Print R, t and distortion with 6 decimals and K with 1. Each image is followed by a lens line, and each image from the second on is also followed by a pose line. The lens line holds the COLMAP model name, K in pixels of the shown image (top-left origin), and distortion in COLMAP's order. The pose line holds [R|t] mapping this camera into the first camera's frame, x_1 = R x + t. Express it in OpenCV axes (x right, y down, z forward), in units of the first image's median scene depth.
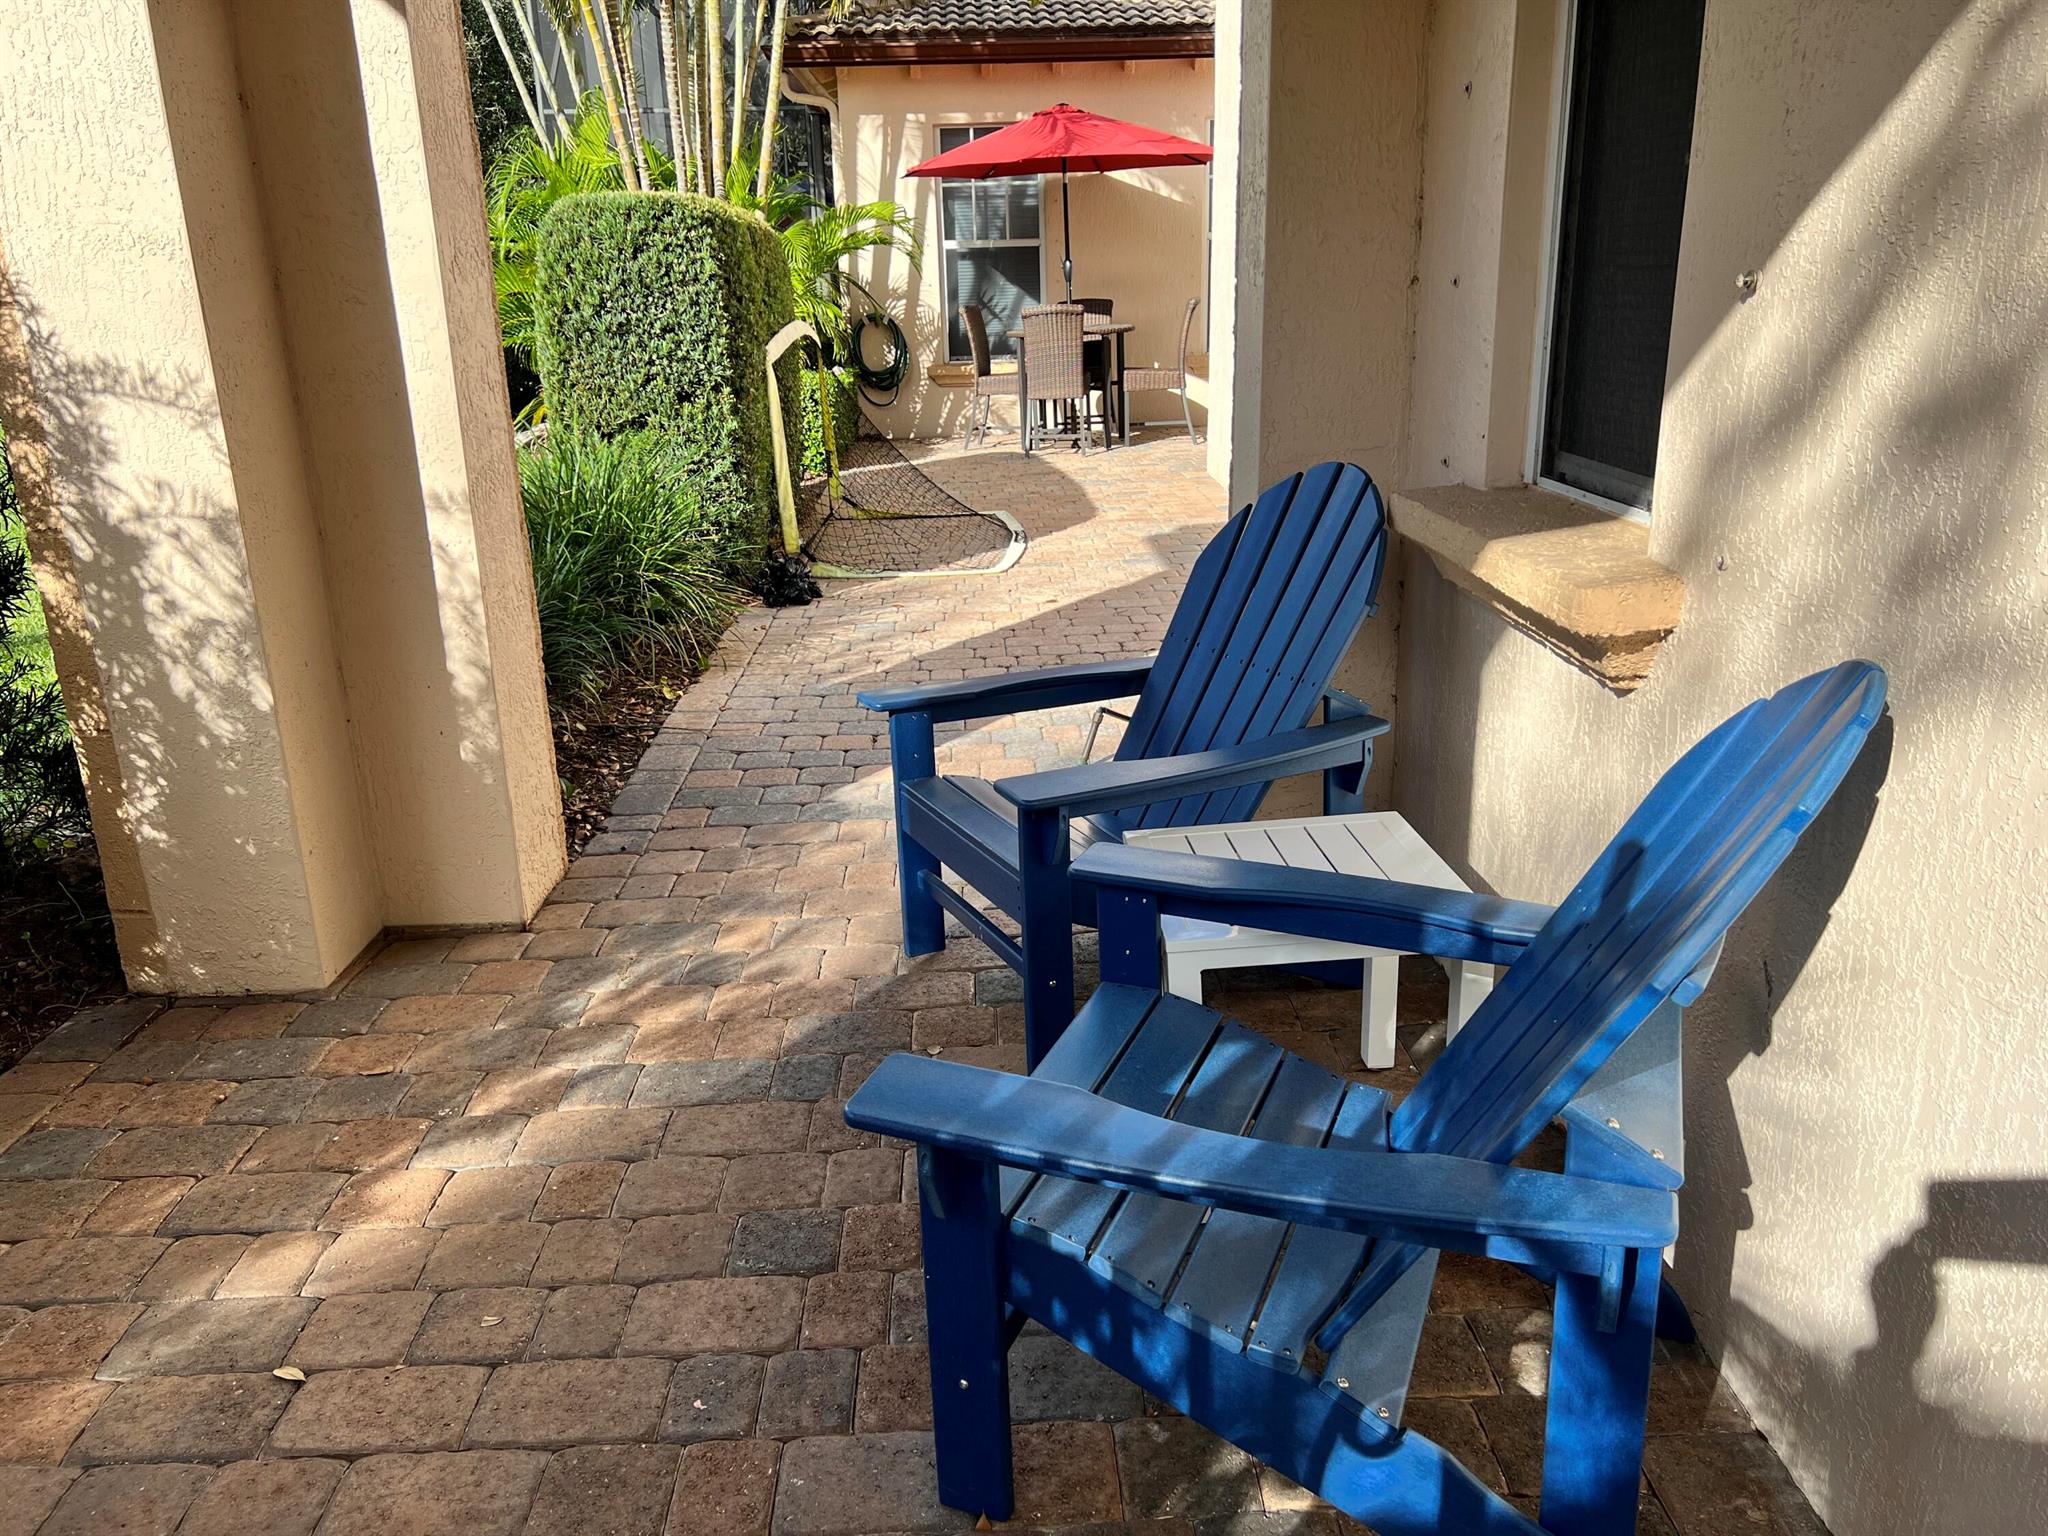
lens RADIAL K [[1534.3, 0, 1013.7], [0, 1534.3, 765.7], [0, 0, 1]] dist [0.052841, -0.048299]
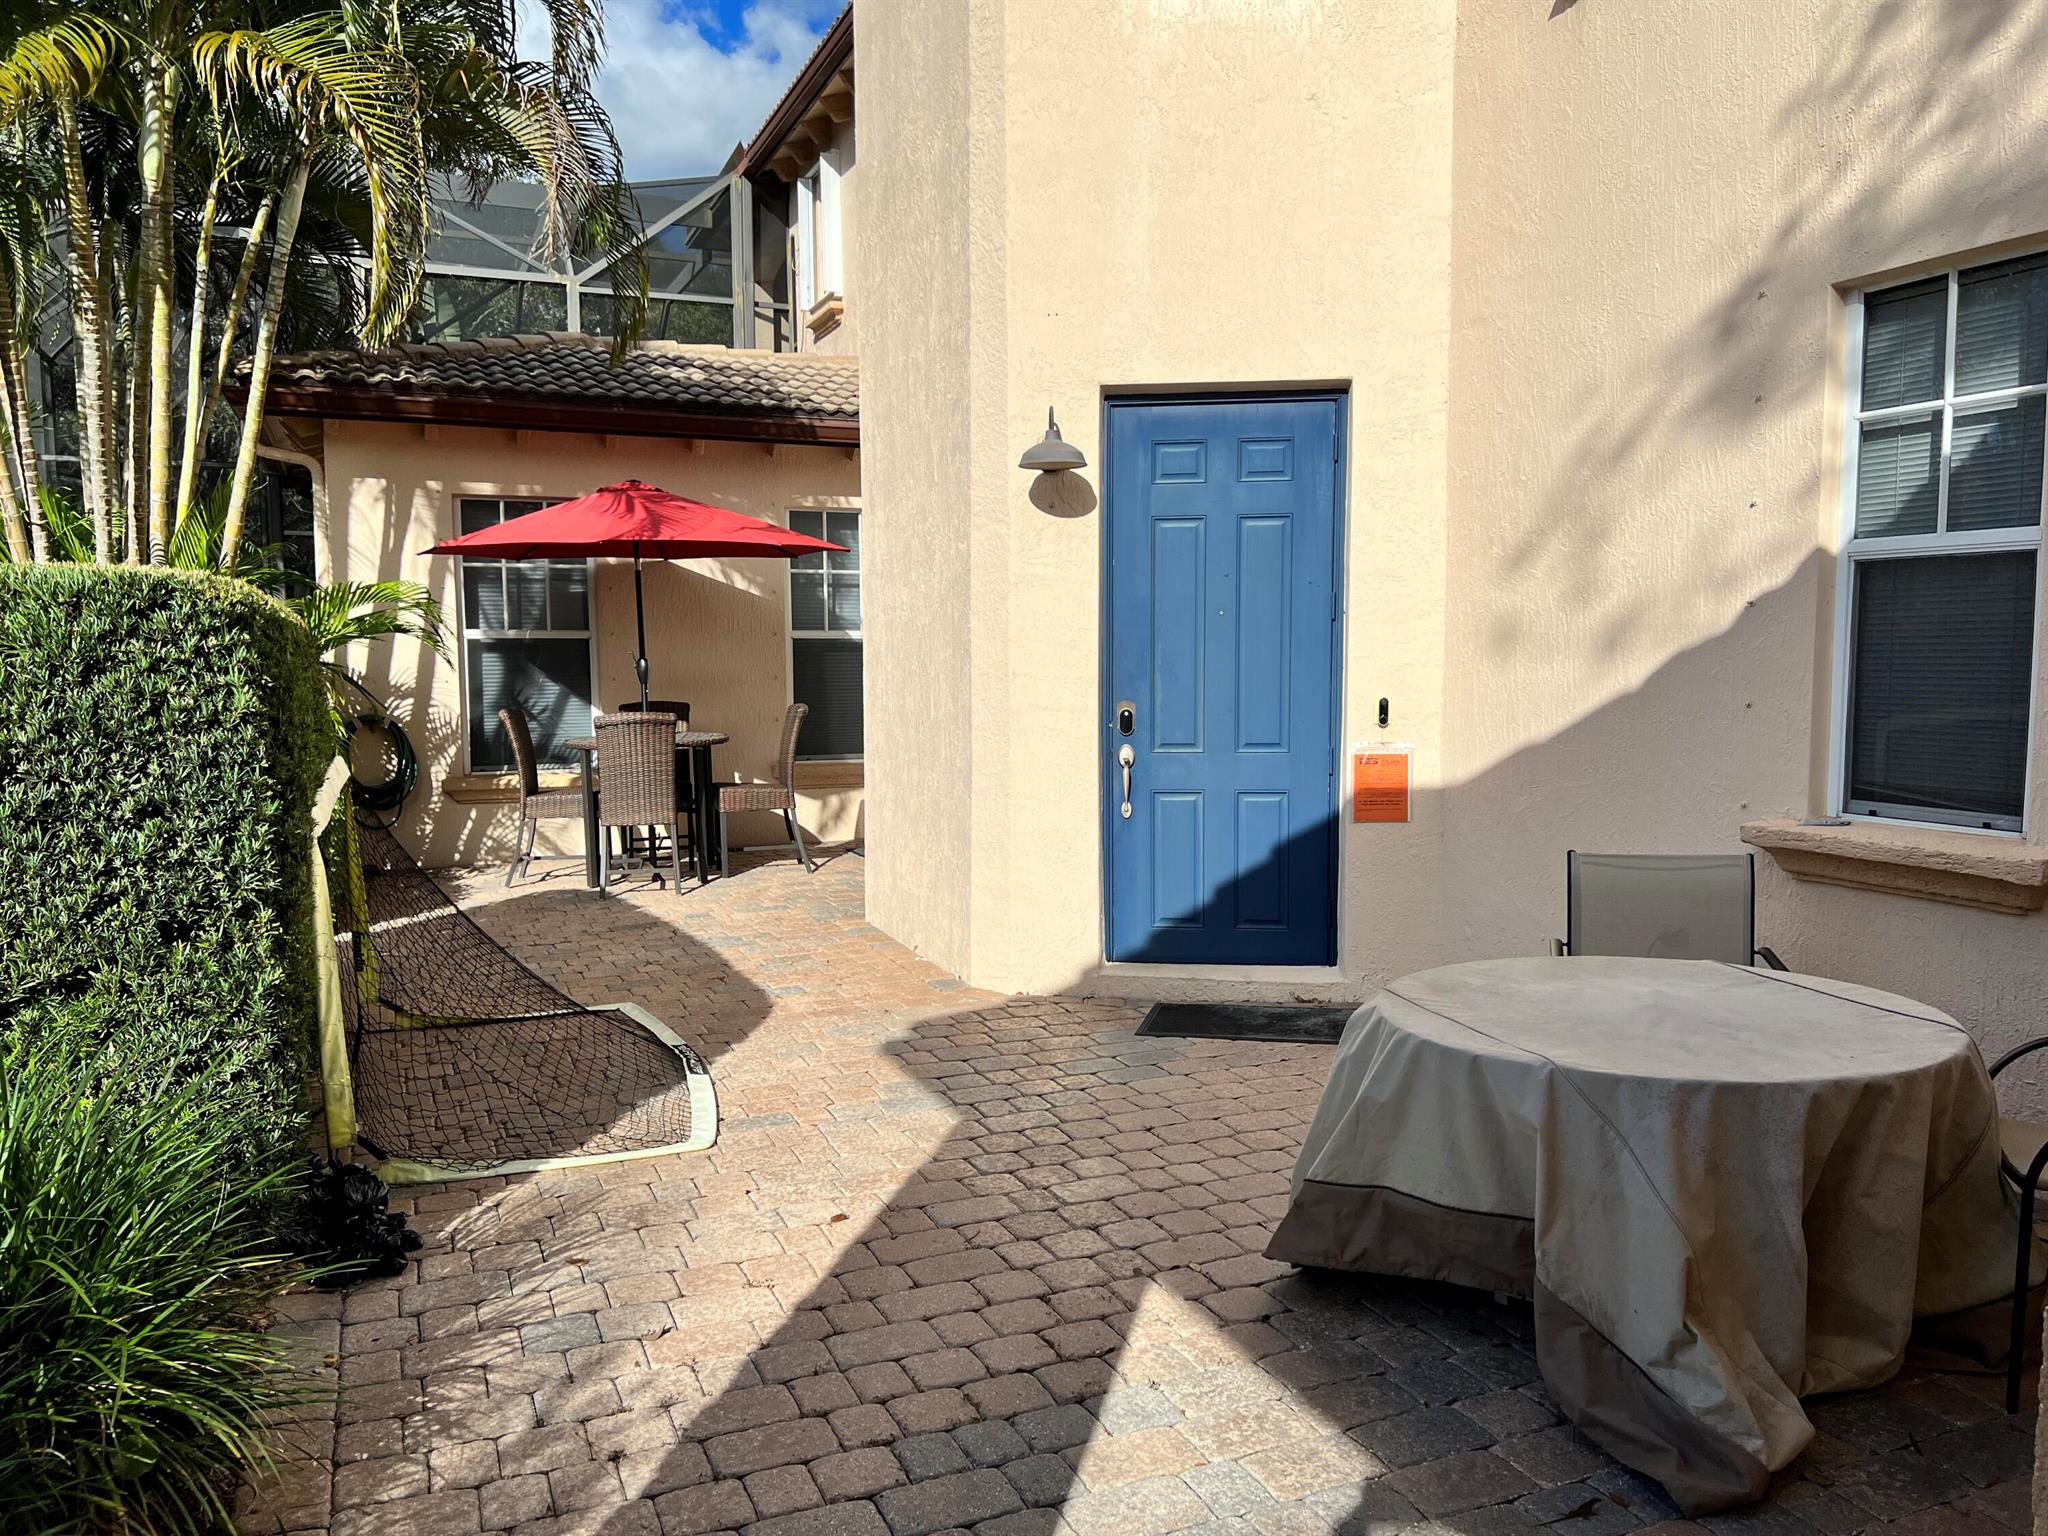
lens RADIAL K [[1534.3, 0, 1034.7], [0, 1534.3, 786.3], [0, 0, 1]] dist [0.052841, -0.048299]
pose [[0.933043, -0.008051, 0.359674, -0.078685], [0.087552, 0.974775, -0.205301, -0.092263], [-0.348948, 0.223045, 0.910212, 0.242817]]
